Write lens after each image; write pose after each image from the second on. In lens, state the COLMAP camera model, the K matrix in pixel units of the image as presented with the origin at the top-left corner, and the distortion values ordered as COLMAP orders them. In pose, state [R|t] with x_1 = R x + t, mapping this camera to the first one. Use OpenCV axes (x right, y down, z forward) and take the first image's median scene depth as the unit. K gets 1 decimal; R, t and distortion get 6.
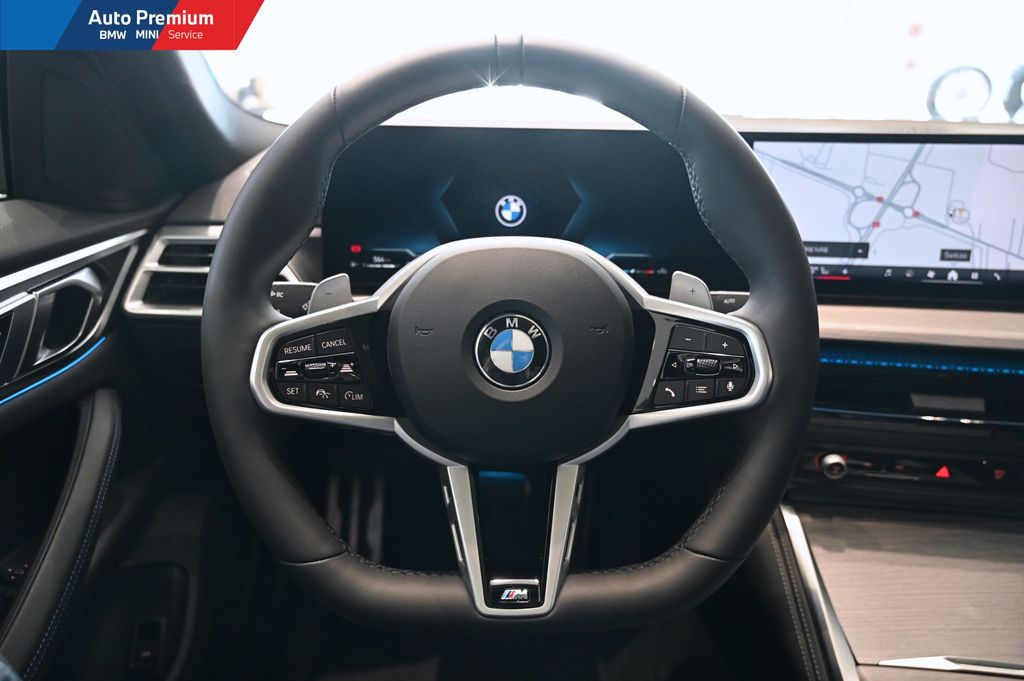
lens RADIAL K [[699.6, 0, 512.0], [0, 699.6, 340.5], [0, 0, 1]] dist [-0.001311, 0.000215]
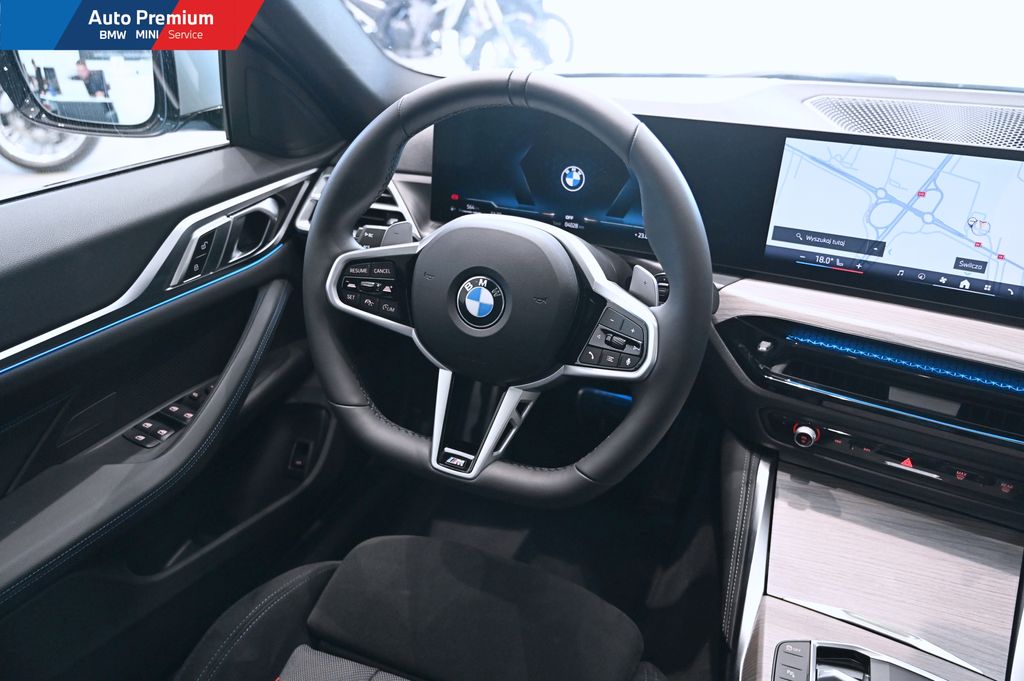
lens RADIAL K [[762.3, 0, 512.0], [0, 762.3, 340.5], [0, 0, 1]] dist [-0.000303, -0.001414]
pose [[0.924271, 0.167369, -0.343090, 0.416164], [-0.119115, 0.980334, 0.157343, -0.109968], [0.362677, -0.104560, 0.926031, -0.299534]]
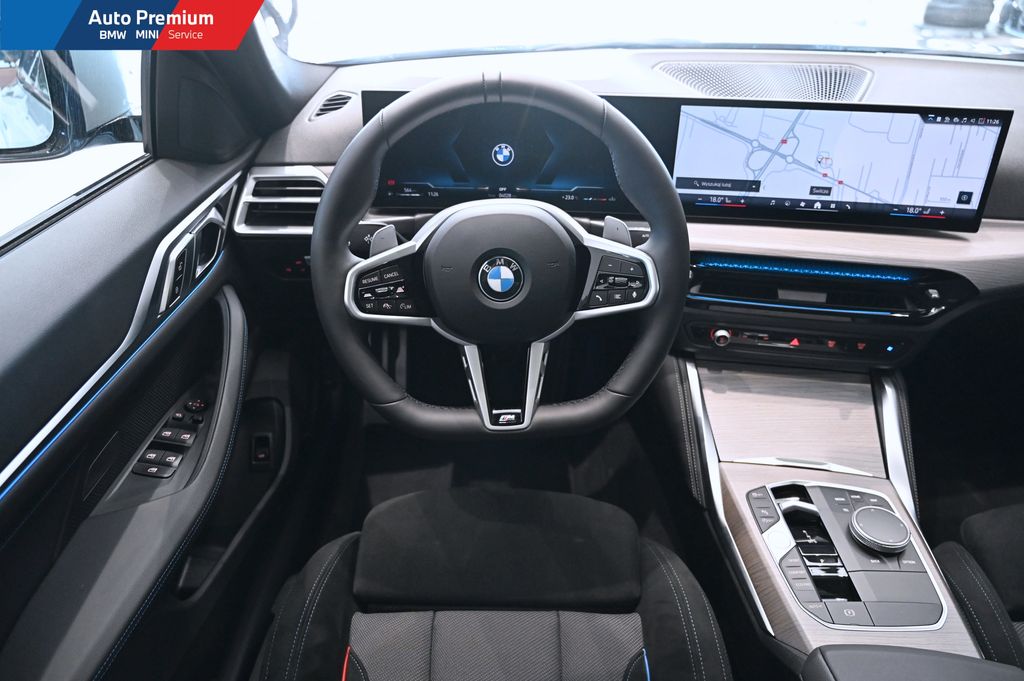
lens RADIAL K [[699.6, 0, 512.0], [0, 699.6, 340.5], [0, 0, 1]] dist [-0.001311, 0.000215]
pose [[0.999984, 0.003242, -0.004636, 0.024347], [-0.002093, 0.973368, 0.229238, -0.151074], [0.005256, -0.229224, 0.973359, -0.437298]]
